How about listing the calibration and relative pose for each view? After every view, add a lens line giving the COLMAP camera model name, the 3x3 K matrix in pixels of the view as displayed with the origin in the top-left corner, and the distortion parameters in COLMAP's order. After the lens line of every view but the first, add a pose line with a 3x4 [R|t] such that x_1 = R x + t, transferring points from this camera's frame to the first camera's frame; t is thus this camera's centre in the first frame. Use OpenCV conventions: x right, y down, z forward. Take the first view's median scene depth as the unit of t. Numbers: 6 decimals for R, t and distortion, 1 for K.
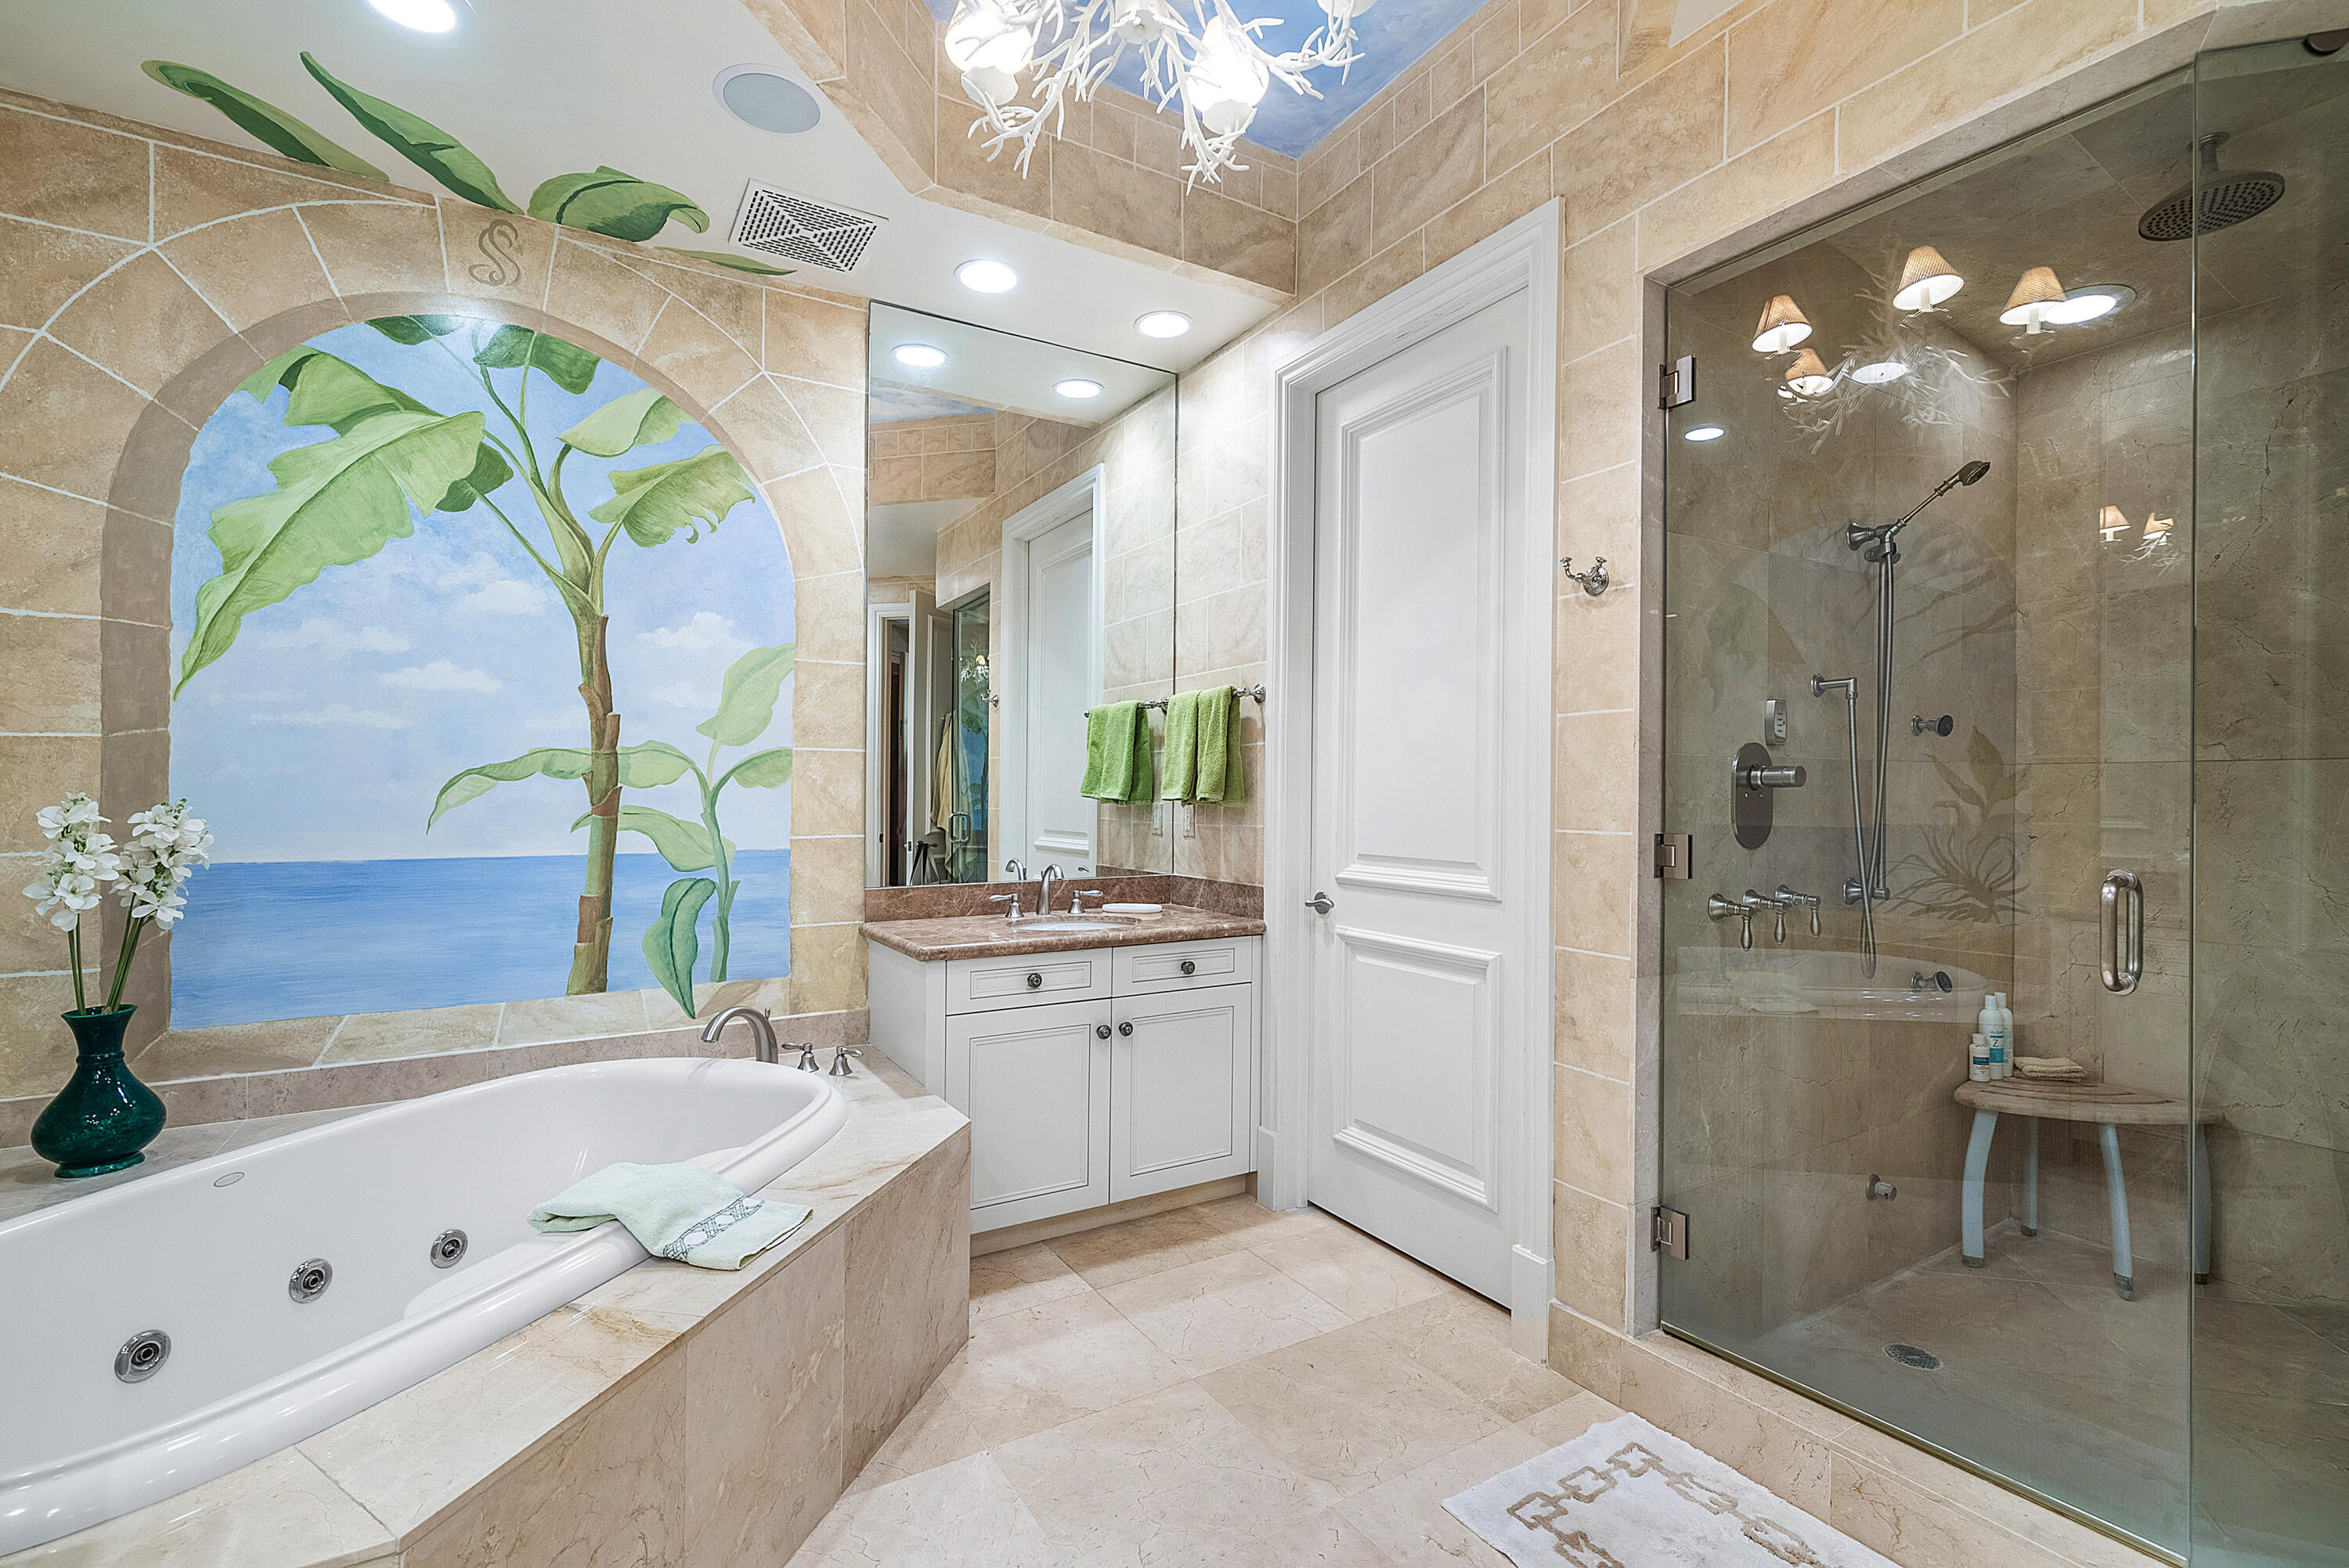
lens RADIAL K [[1047.4, 0, 1180.2], [0, 1047.4, 775.6], [0, 0, 1]] dist [-0.000284, -0.000038]
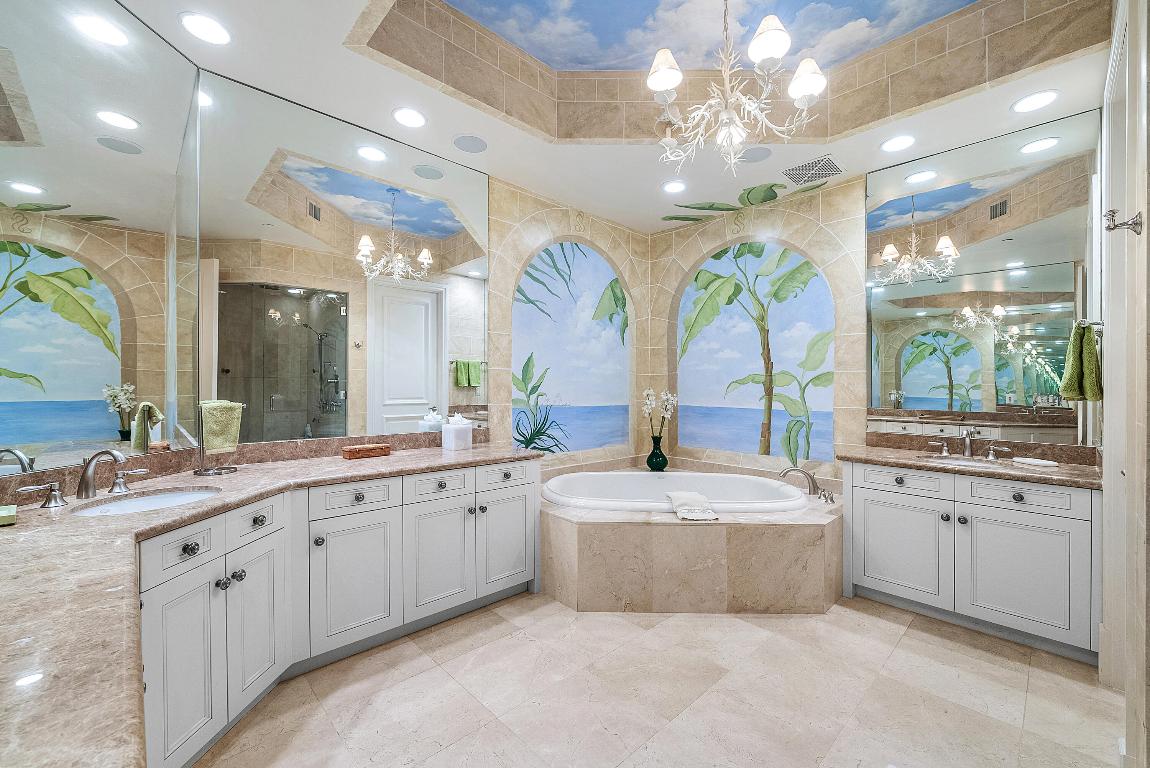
lens RADIAL K [[469.2, 0, 576.0], [0, 469.2, 382.7], [0, 0, 1]] dist [0.001793, -0.000219]
pose [[0.216087, -0.004626, -0.976363, 0.632592], [0.007029, 0.999970, -0.003182, 0.000351], [0.976349, -0.006175, 0.216113, 0.175725]]
